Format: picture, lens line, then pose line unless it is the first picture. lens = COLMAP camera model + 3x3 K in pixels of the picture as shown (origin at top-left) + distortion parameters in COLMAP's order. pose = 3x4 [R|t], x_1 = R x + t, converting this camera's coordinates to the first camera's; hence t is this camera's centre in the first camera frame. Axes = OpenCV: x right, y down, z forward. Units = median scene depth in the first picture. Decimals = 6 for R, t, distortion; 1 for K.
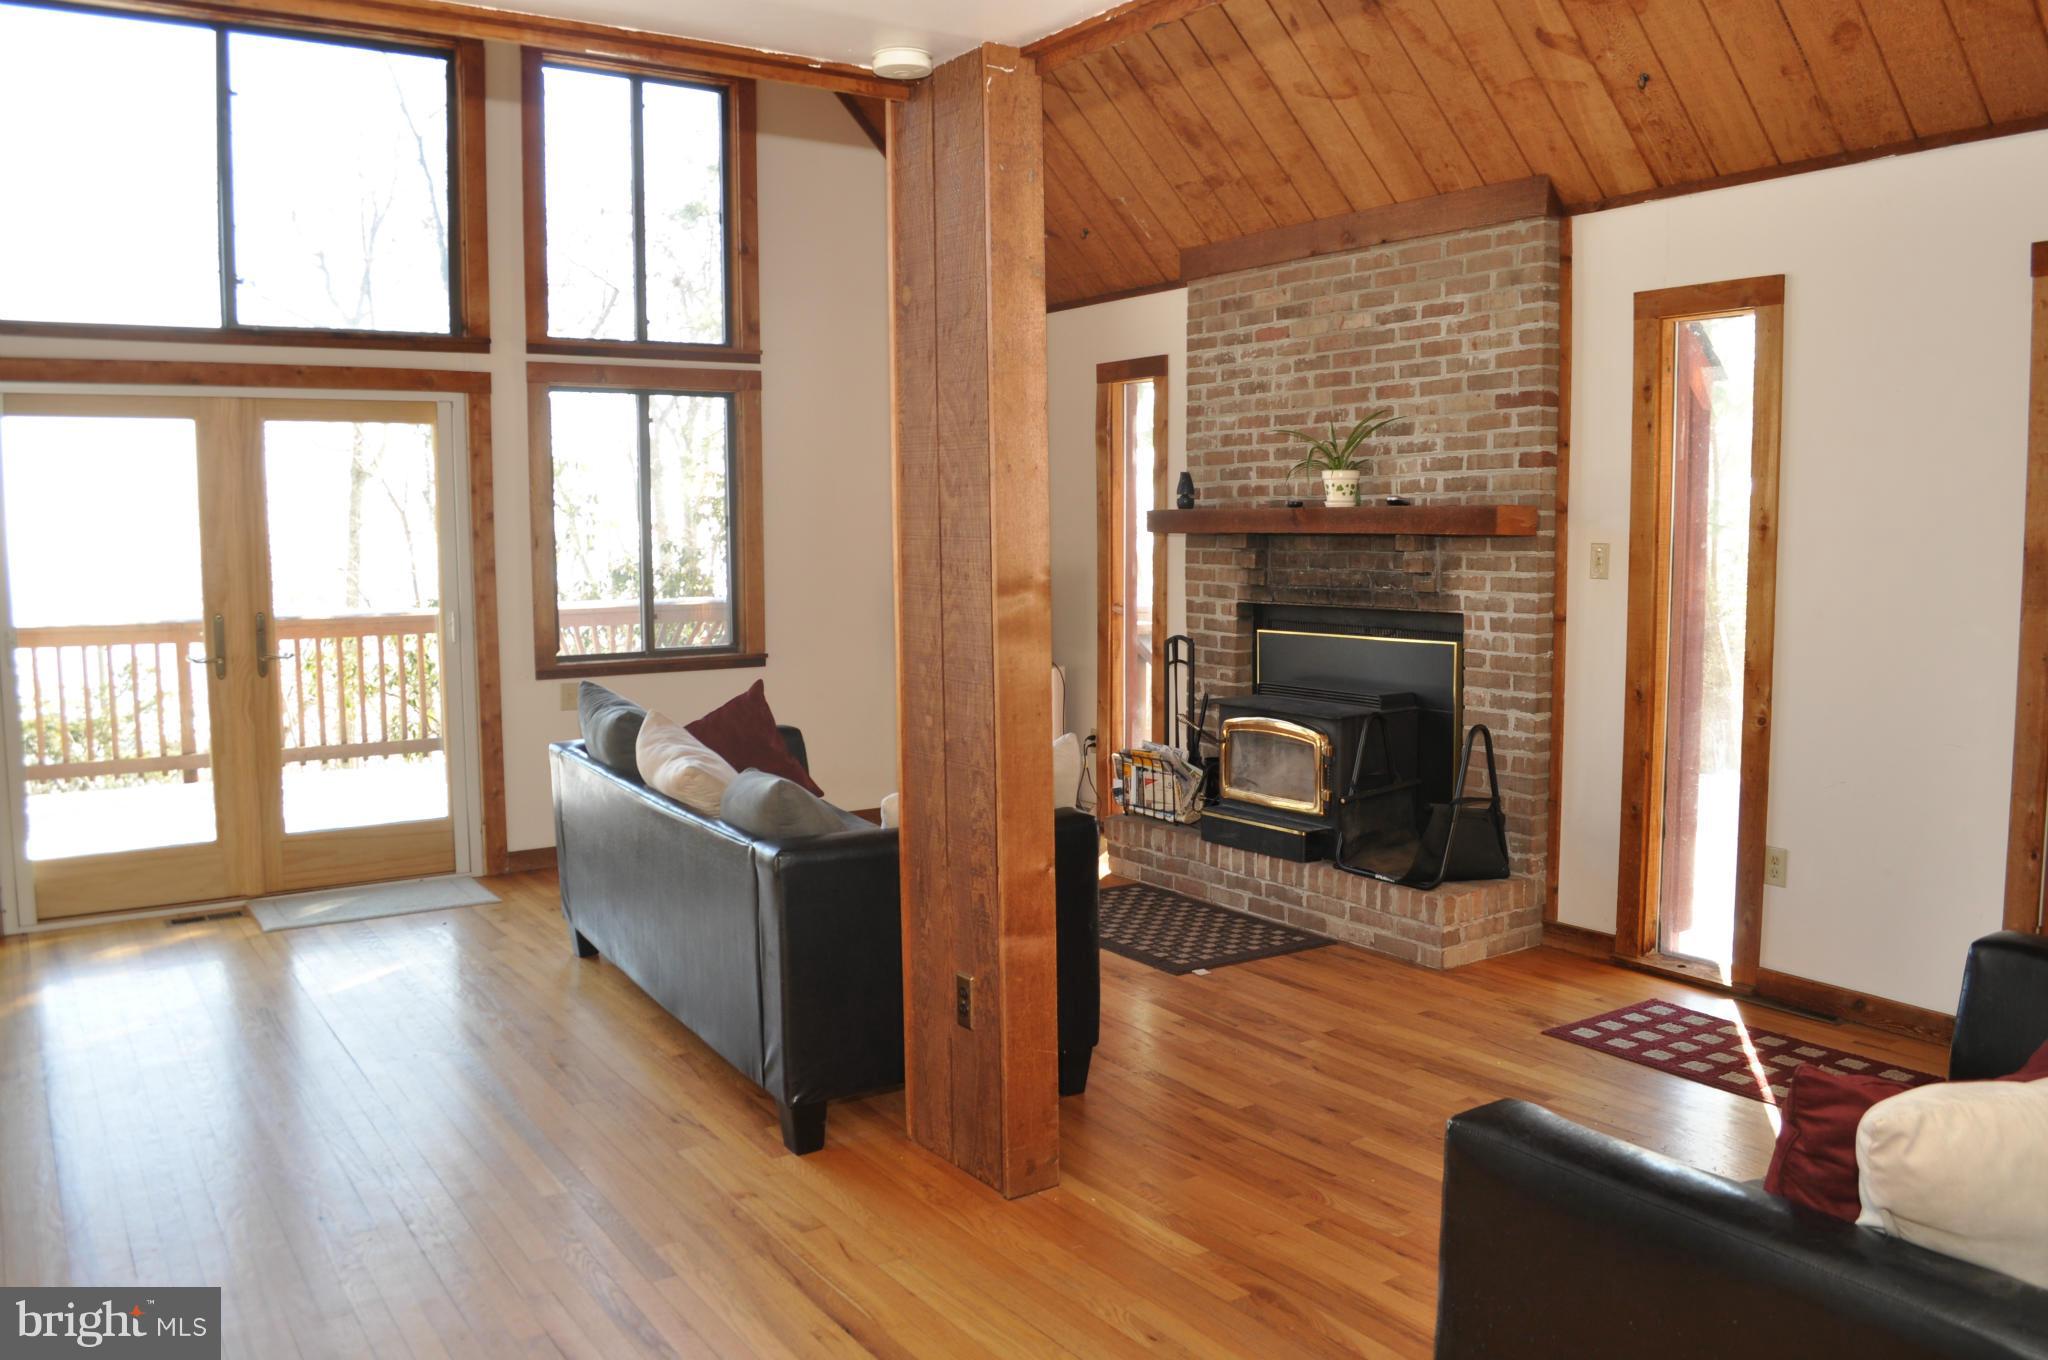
lens RADIAL K [[1624.0, 0, 1017.6], [0, 1624.0, 676.0], [0, 0, 1]] dist [-0.072402, 0.003876]
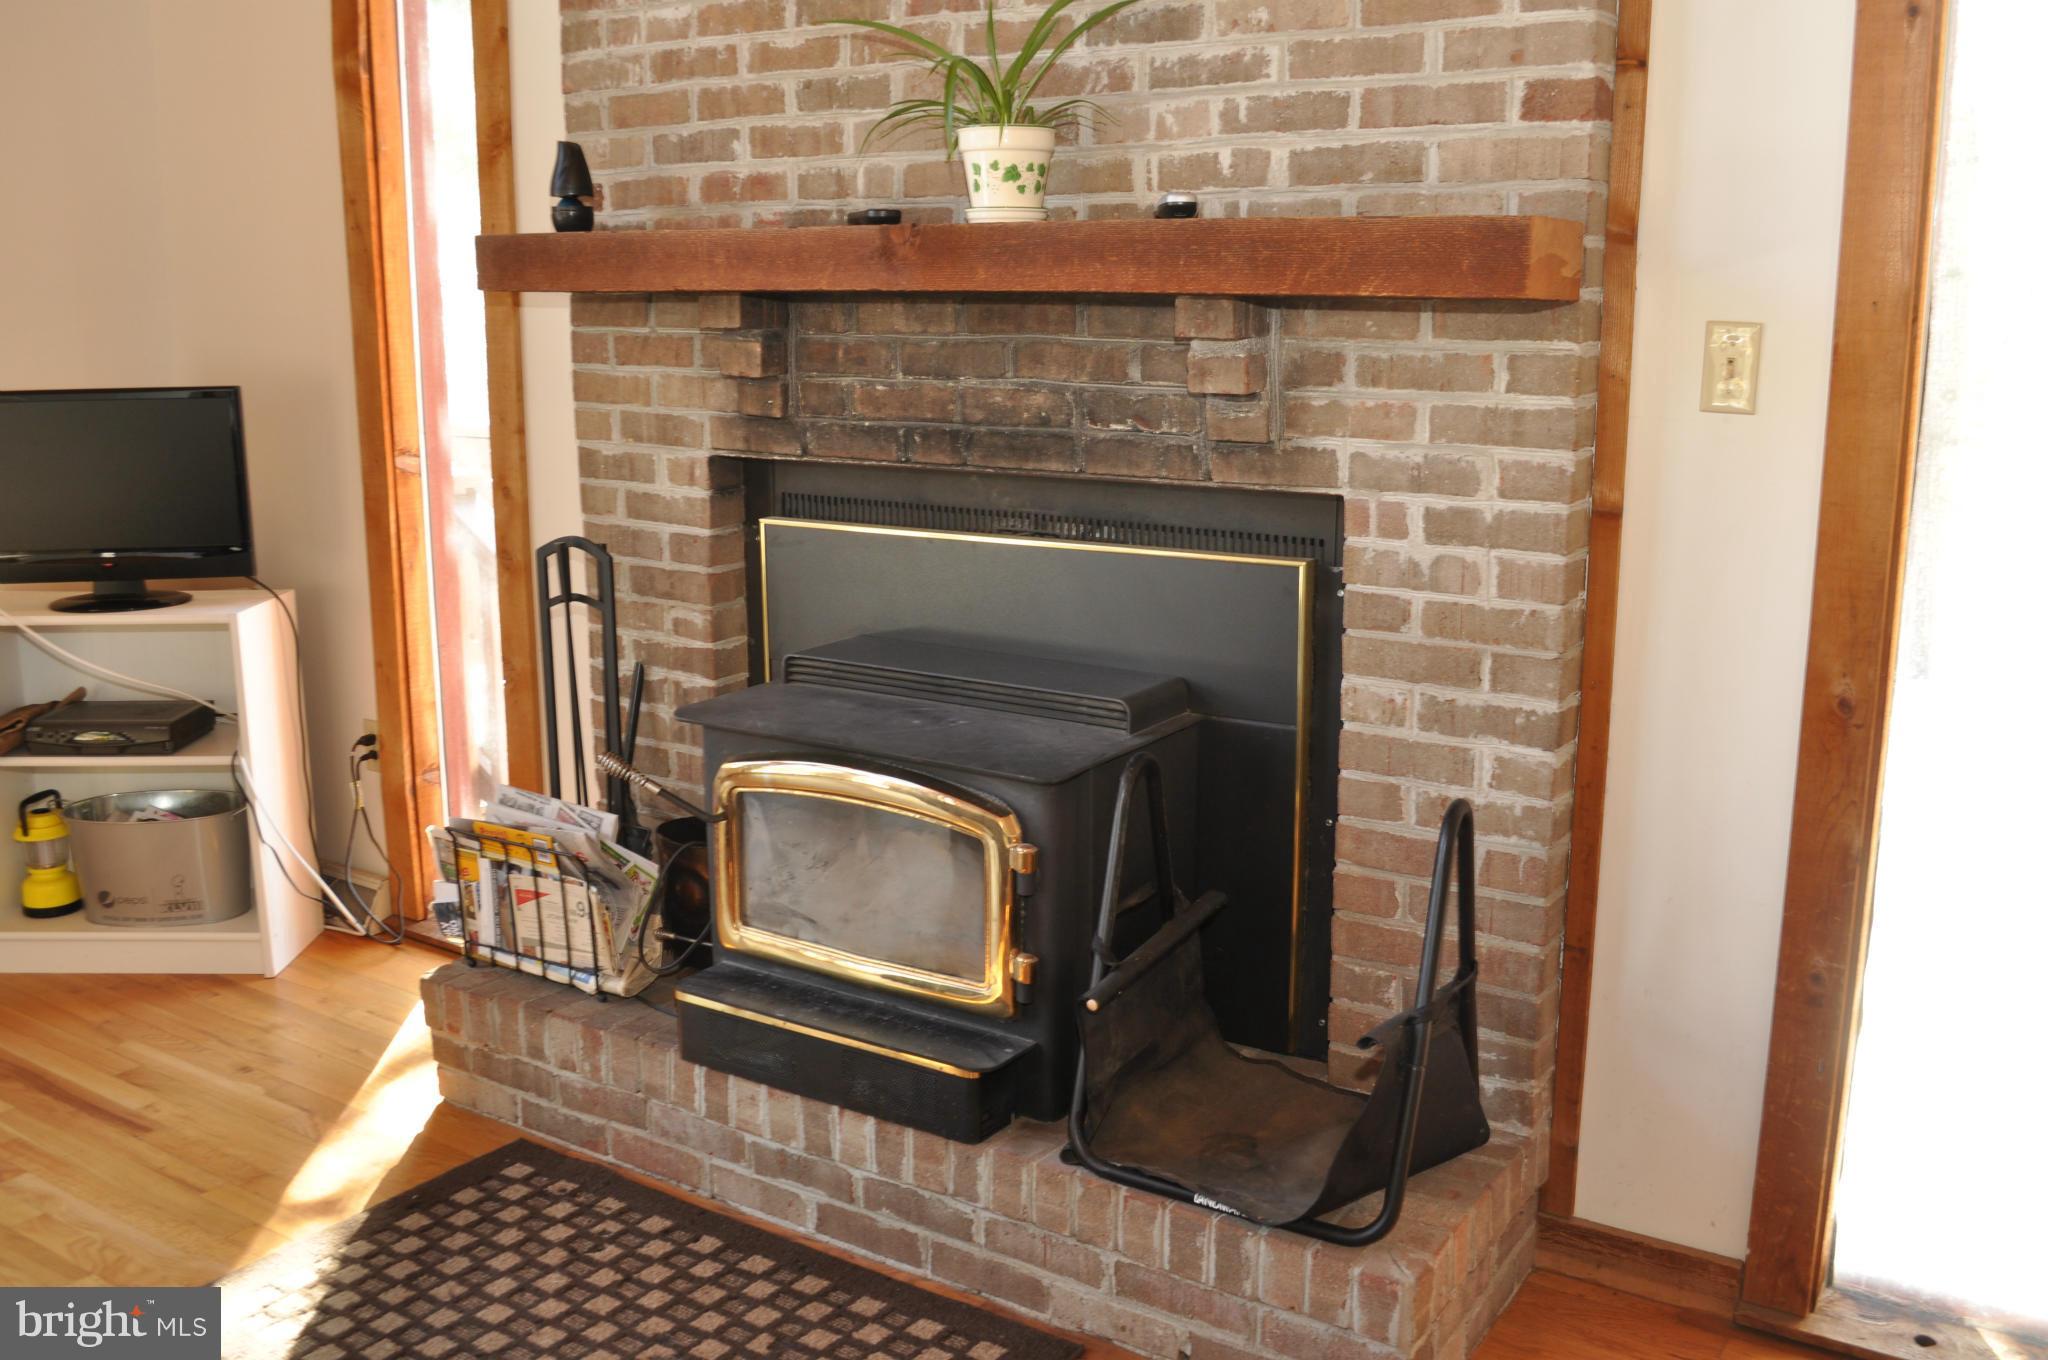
lens RADIAL K [[1857.7, 0, 1064.4], [0, 1857.7, 679.0], [0, 0, 1]] dist [-0.070759, -0.005870]
pose [[0.913534, -0.075133, 0.399764, 0.024499], [0.028527, 0.992207, 0.121290, -0.048748], [-0.405762, -0.099398, 0.908558, 0.575366]]
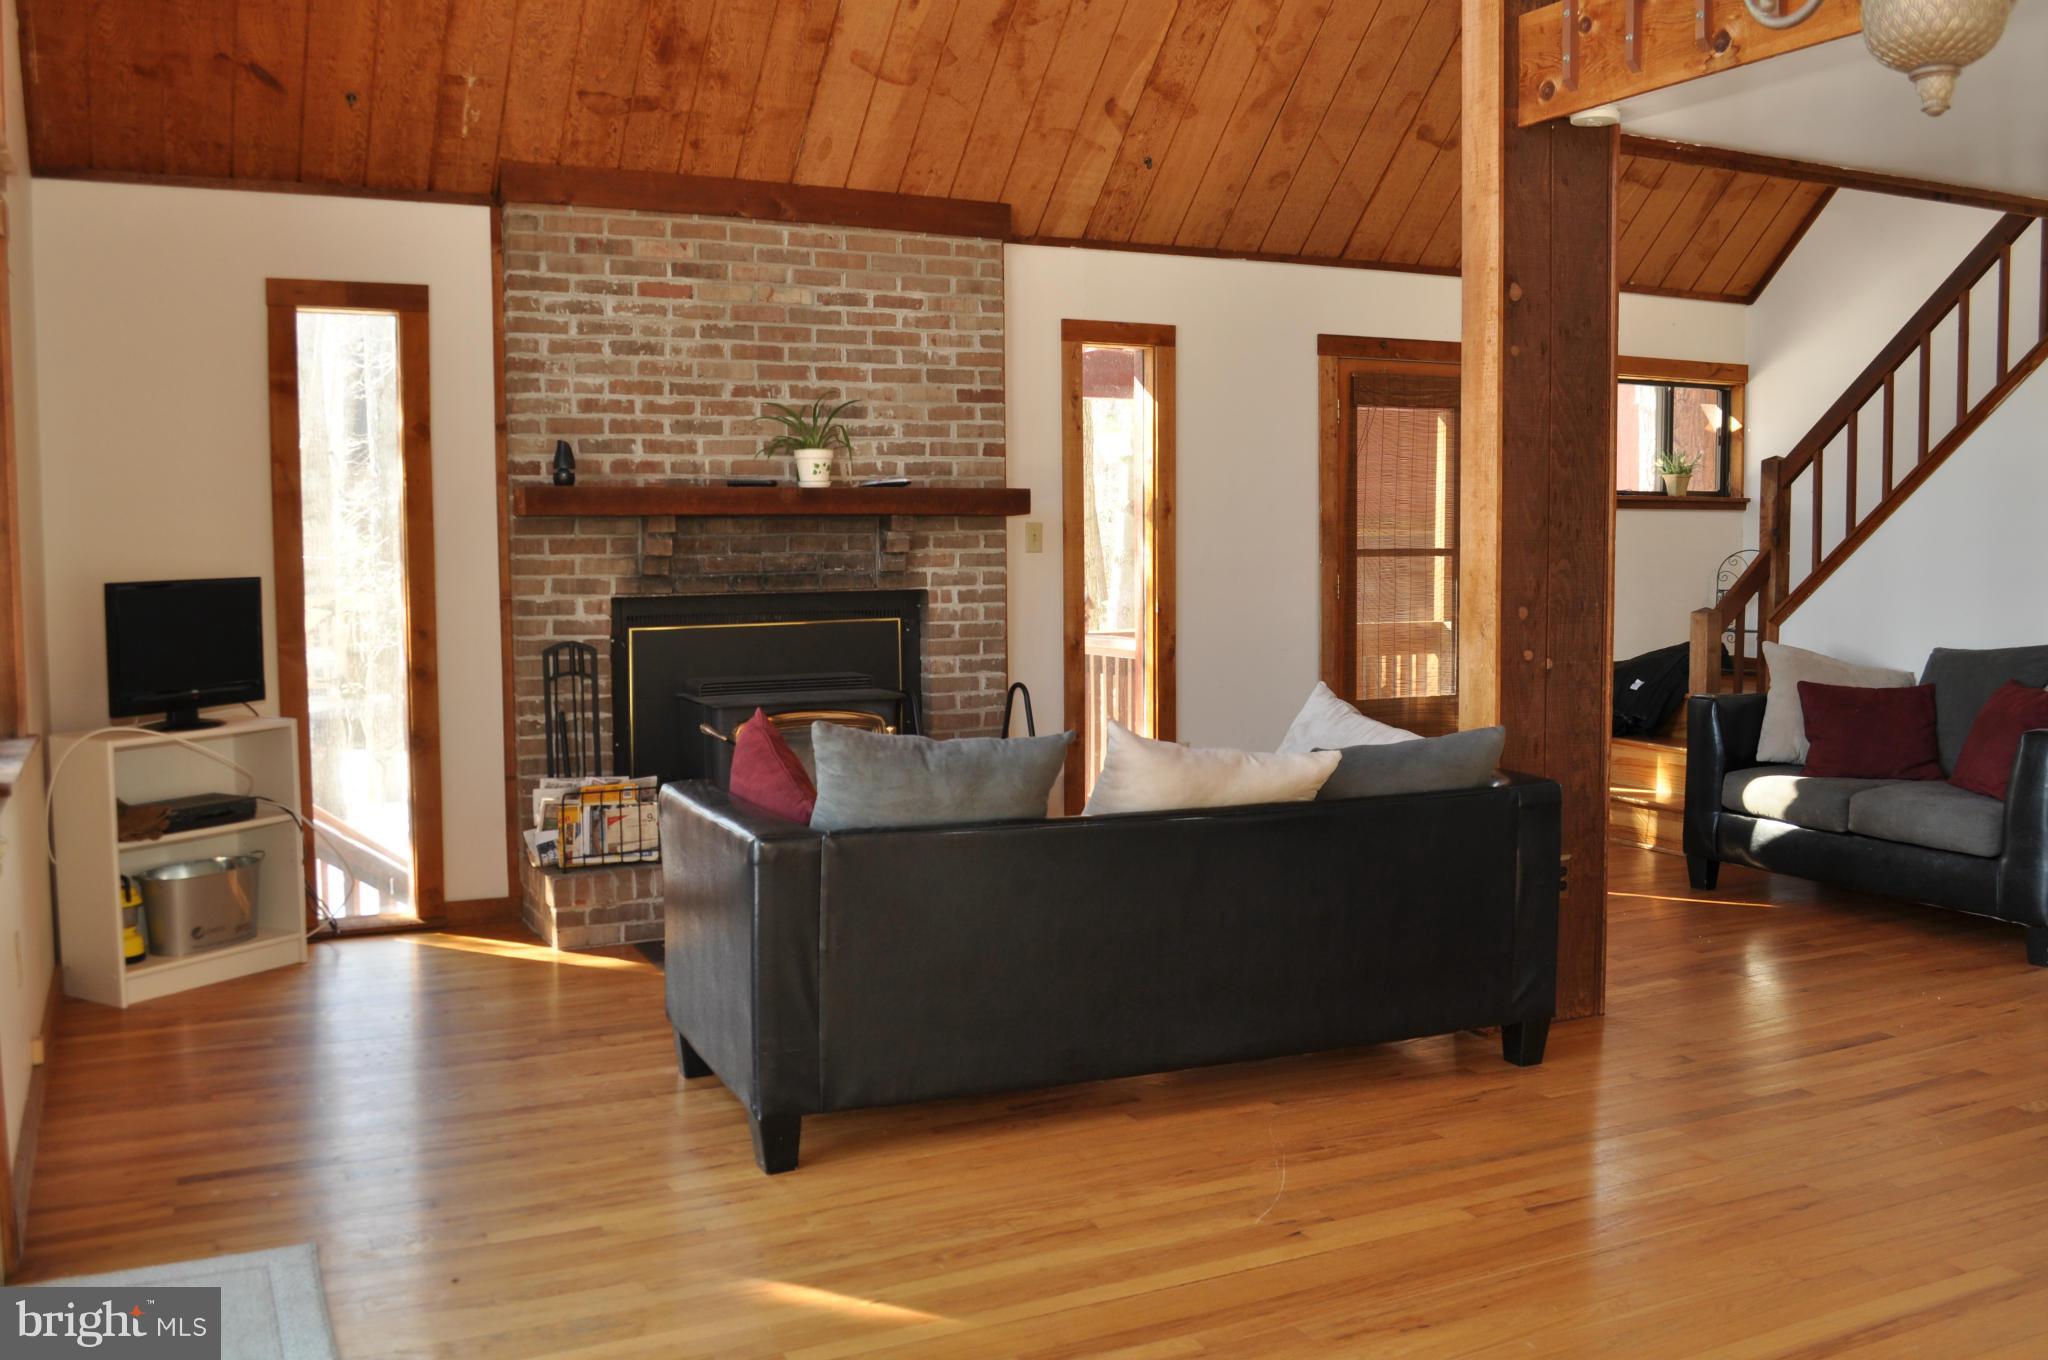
lens RADIAL K [[1857.7, 0, 1020.2], [0, 1857.7, 676.8], [0, 0, 1]] dist [-0.070759, -0.005870]
pose [[0.111110, -0.070975, 0.991270, -0.896957], [0.098004, 0.993367, 0.060140, -0.046563], [-0.988964, 0.090466, 0.117329, 0.758753]]
